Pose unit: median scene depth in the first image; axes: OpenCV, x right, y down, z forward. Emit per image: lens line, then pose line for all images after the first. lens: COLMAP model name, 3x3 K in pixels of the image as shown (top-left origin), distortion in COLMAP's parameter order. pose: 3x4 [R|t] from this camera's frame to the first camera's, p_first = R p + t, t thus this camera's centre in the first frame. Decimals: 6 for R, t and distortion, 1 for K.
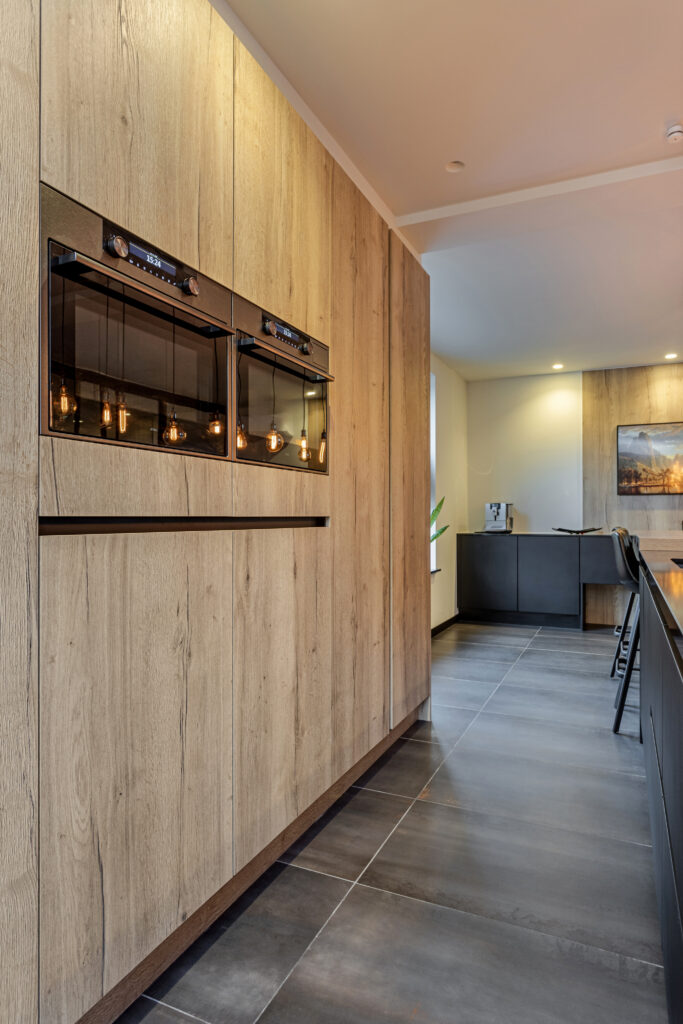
lens RADIAL K [[618.1, 0, 342.0], [0, 618.1, 519.4], [0, 0, 1]] dist [-0.005409, 0.000132]
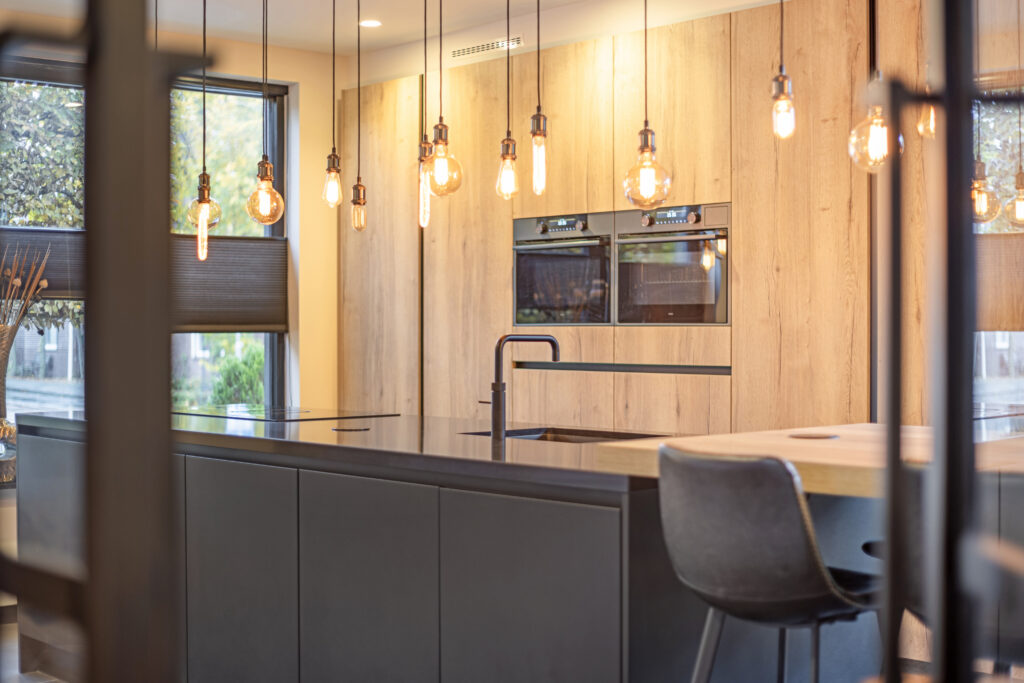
lens RADIAL K [[1454.6, 0, 512.4], [0, 1454.6, 340.2], [0, 0, 1]] dist [-0.057638, 0.000000]
pose [[-0.397197, 0.008890, -0.917690, 3.220649], [-0.002944, 0.999936, 0.010960, -0.100318], [0.917729, 0.007055, -0.397145, 2.233763]]
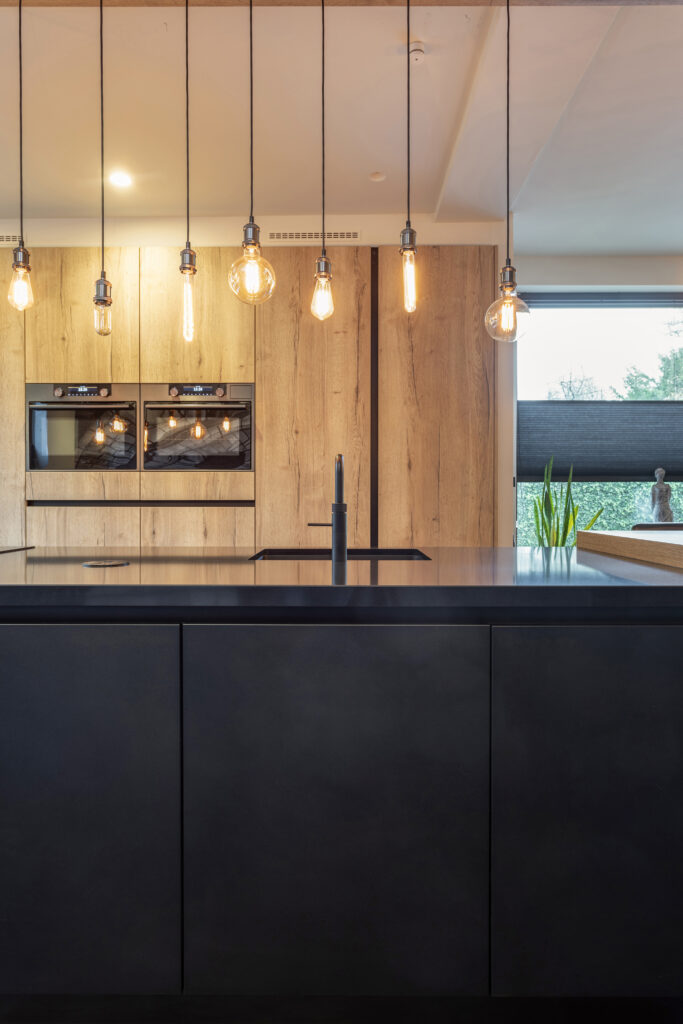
lens RADIAL K [[618.1, 0, 338.1], [0, 618.1, 509.7], [0, 0, 1]] dist [-0.005409, 0.000132]
pose [[0.397737, 0.016182, -0.917357, 1.901721], [-0.004238, 0.999866, 0.015800, -0.007825], [0.917490, -0.002396, 0.397753, 0.827982]]
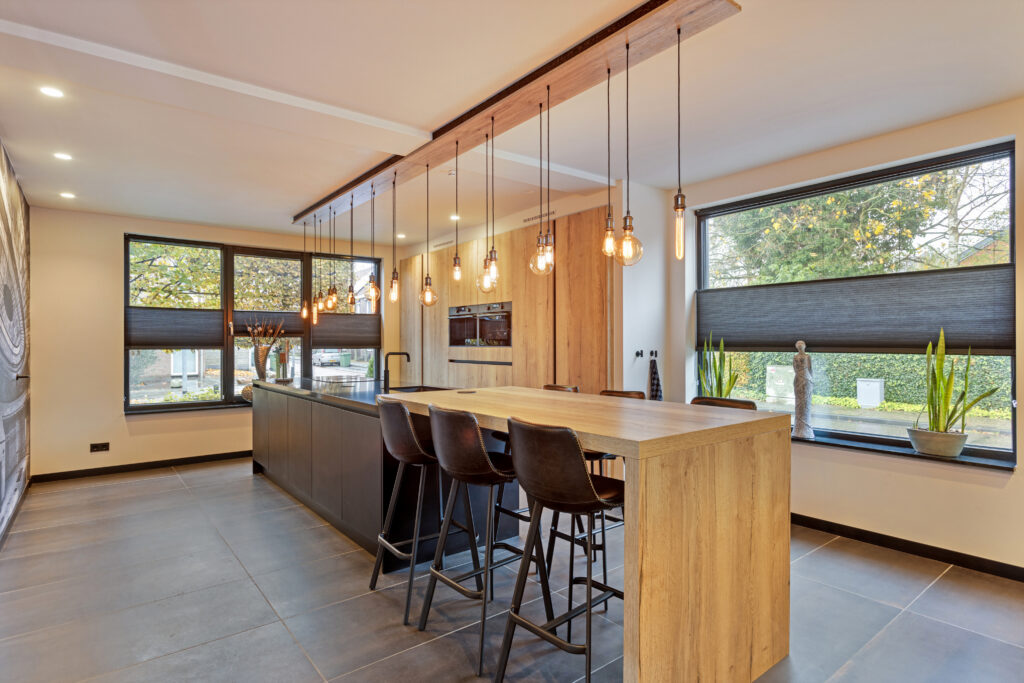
lens RADIAL K [[540.2, 0, 515.4], [0, 540.2, 341.0], [0, 0, 1]] dist [0.001083, 0.000060]
pose [[-0.462302, -0.001661, -0.886721, 2.909941], [-0.000704, 0.999999, -0.001506, -0.131602], [0.886722, -0.000072, -0.462302, 2.924271]]
